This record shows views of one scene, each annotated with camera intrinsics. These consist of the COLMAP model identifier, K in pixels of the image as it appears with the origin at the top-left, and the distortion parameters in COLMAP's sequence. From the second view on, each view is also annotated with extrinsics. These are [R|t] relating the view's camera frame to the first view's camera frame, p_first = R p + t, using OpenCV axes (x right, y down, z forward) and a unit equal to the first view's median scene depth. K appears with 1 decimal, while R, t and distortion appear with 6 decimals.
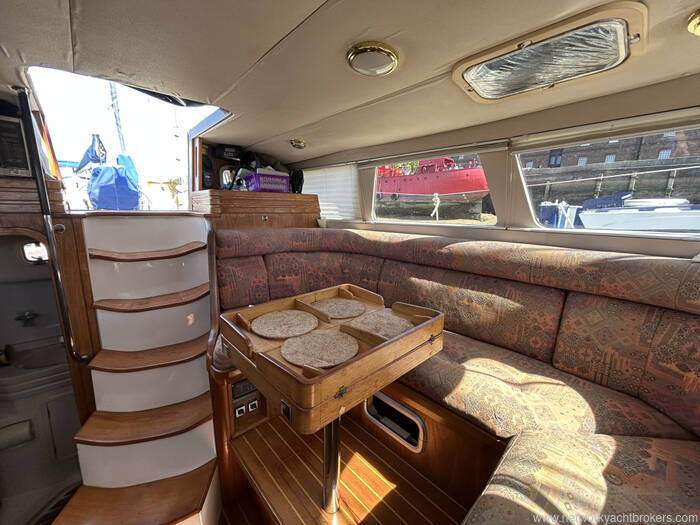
lens RADIAL K [[281.4, 0, 349.1], [0, 281.4, 261.8], [0, 0, 1]] dist [-0.000113, 0.000044]
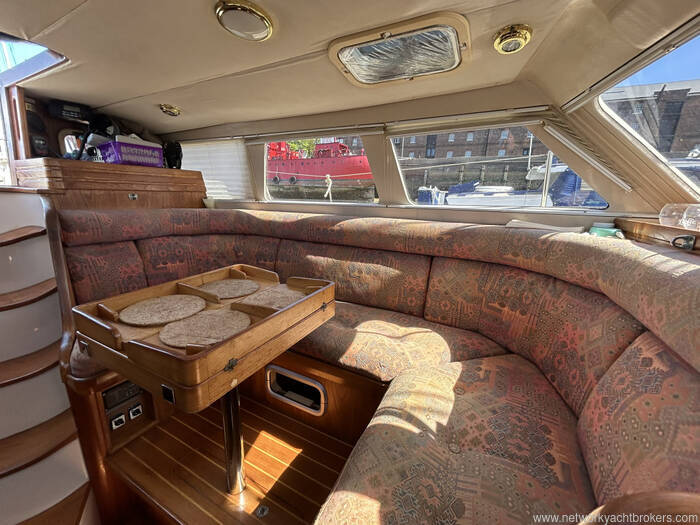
lens RADIAL K [[281.4, 0, 348.5], [0, 281.4, 261.3], [0, 0, 1]] dist [-0.000113, 0.000044]
pose [[0.941704, -0.066591, 0.329787, 0.027222], [0.049516, 0.996974, 0.059917, 0.029760], [-0.332779, -0.040094, 0.942152, -0.025091]]
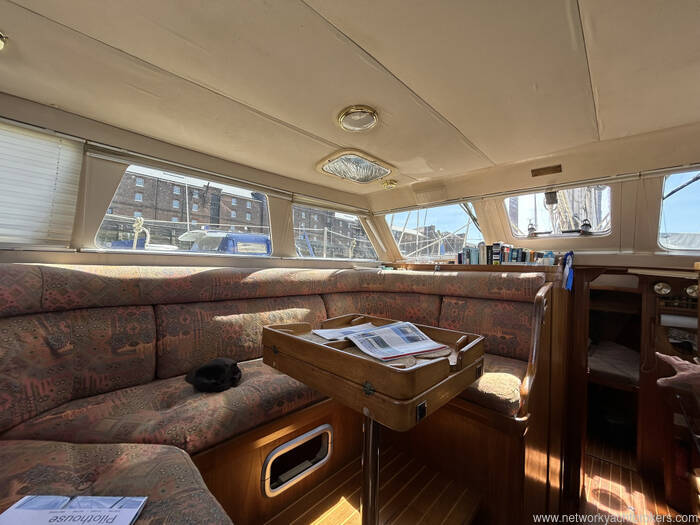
lens RADIAL K [[281.4, 0, 346.1], [0, 281.4, 261.9], [0, 0, 1]] dist [-0.000113, 0.000044]
pose [[-0.036340, 0.005975, 0.999322, -0.789743], [0.160009, 0.987116, -0.000084, -0.055474], [-0.986447, 0.159897, -0.036828, 0.796434]]
